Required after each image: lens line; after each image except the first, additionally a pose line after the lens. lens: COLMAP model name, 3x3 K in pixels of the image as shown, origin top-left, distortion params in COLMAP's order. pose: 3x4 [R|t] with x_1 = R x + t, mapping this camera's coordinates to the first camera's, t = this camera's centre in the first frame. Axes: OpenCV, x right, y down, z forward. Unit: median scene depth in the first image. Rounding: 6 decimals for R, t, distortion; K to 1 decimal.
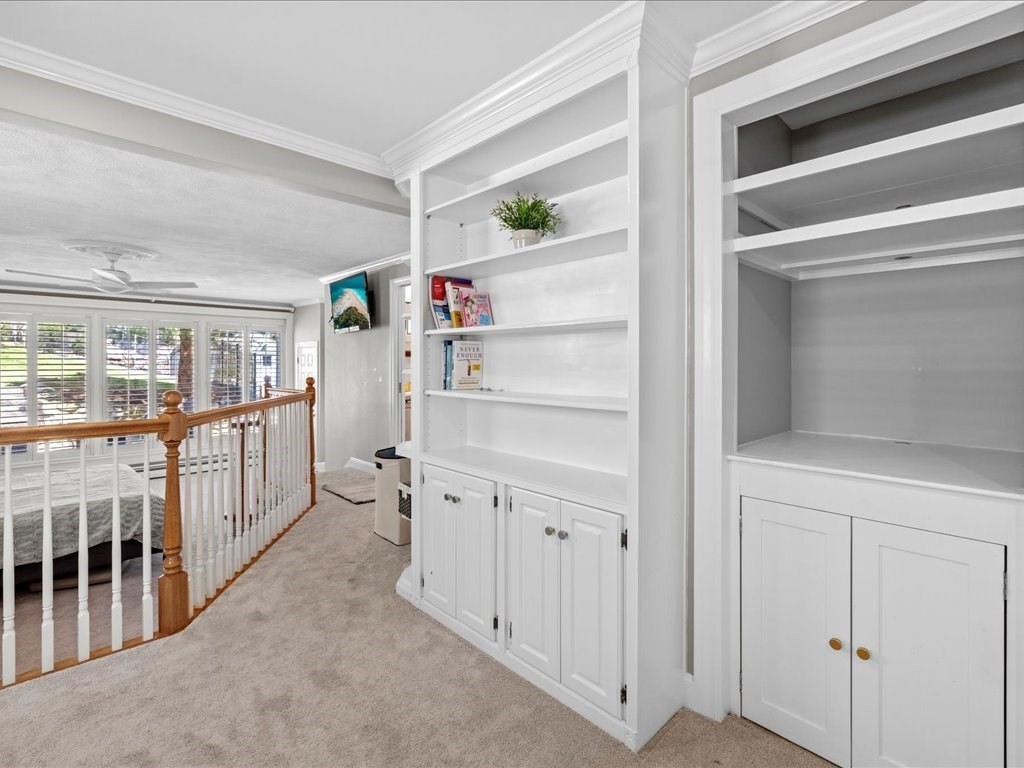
lens RADIAL K [[487.6, 0, 510.9], [0, 487.6, 370.6], [0, 0, 1]] dist [0.003200, 0.000337]
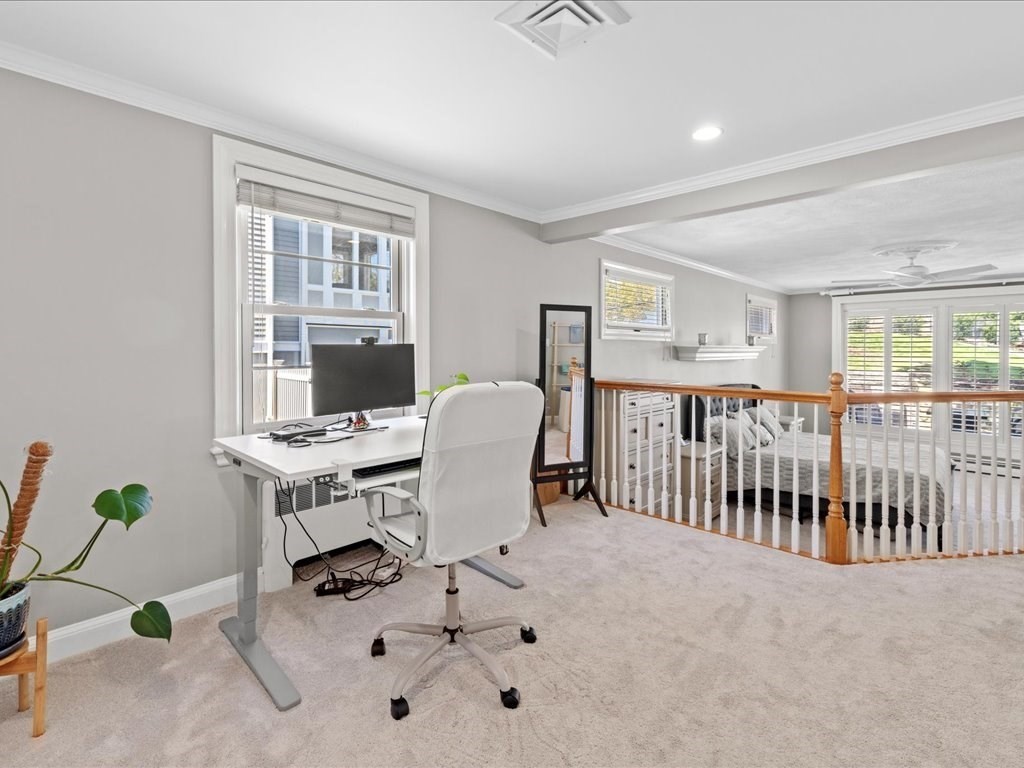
lens RADIAL K [[487.6, 0, 510.9], [0, 487.6, 370.6], [0, 0, 1]] dist [0.003200, 0.000337]
pose [[0.044739, 0.043611, -0.998046, 0.430545], [-0.018607, 0.998910, 0.042814, -0.001423], [0.998825, 0.016655, 0.045502, 0.081997]]
